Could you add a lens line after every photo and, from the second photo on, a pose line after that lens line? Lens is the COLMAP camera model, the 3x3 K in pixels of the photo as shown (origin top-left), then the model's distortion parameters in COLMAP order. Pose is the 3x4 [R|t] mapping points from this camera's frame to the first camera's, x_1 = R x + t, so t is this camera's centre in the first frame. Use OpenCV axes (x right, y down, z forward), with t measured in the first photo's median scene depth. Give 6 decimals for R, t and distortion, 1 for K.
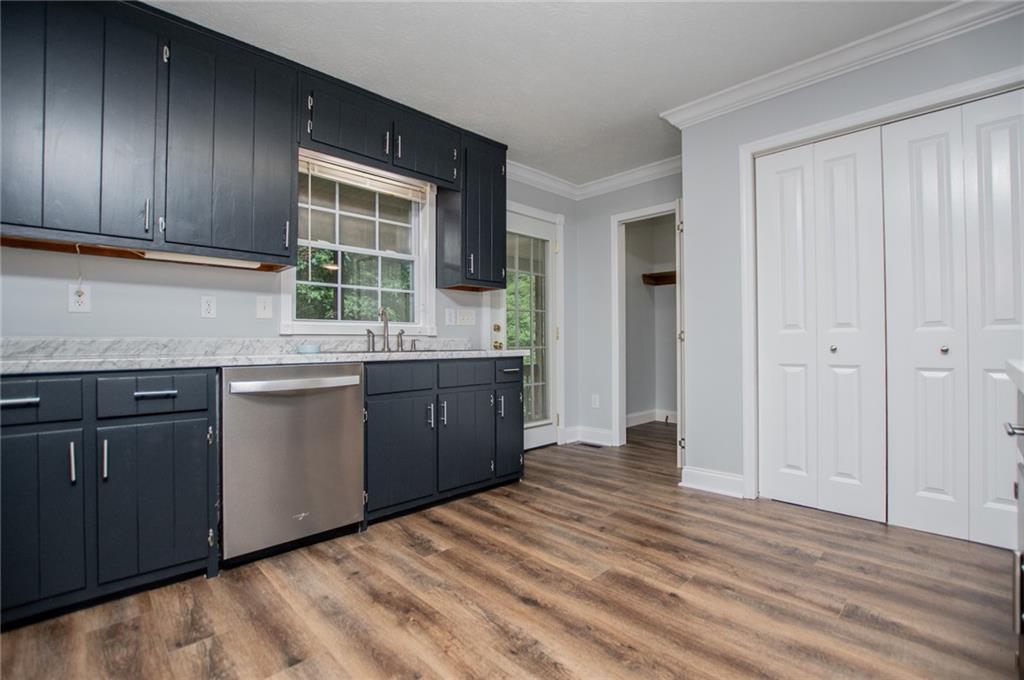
lens RADIAL K [[462.5, 0, 514.9], [0, 462.5, 340.9], [0, 0, 1]] dist [-0.023779, 0.000759]
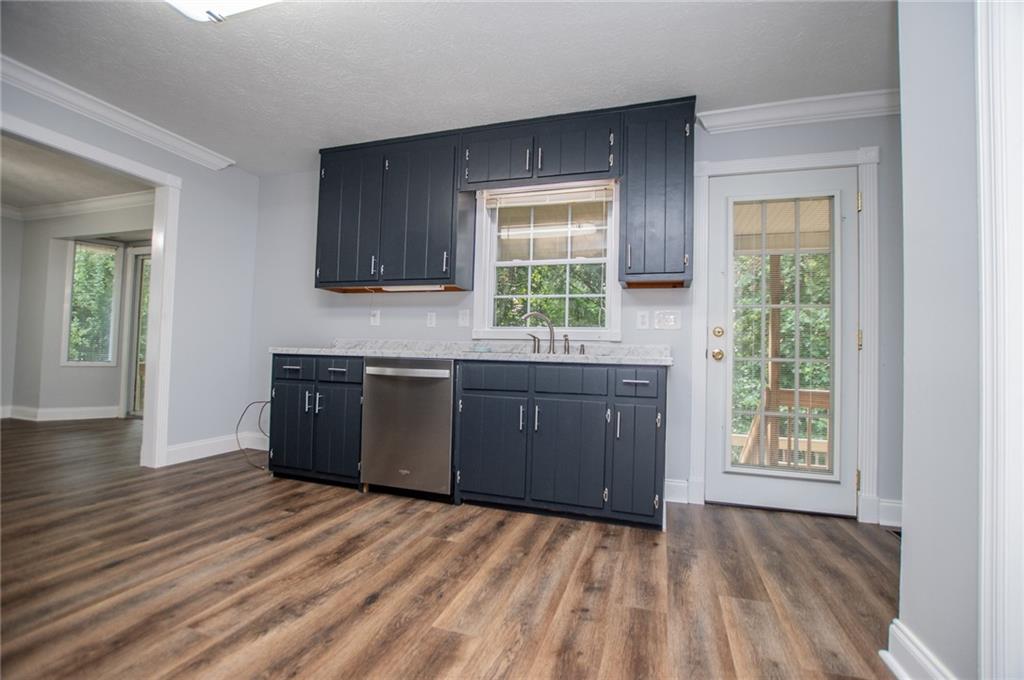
lens RADIAL K [[449.5, 0, 516.0], [0, 449.5, 342.3], [0, 0, 1]] dist [-0.024816, 0.000948]
pose [[0.464613, -0.007509, -0.885482, 0.831104], [-0.025415, 0.999439, -0.021811, 0.025106], [0.885149, 0.032638, 0.464162, 0.660797]]
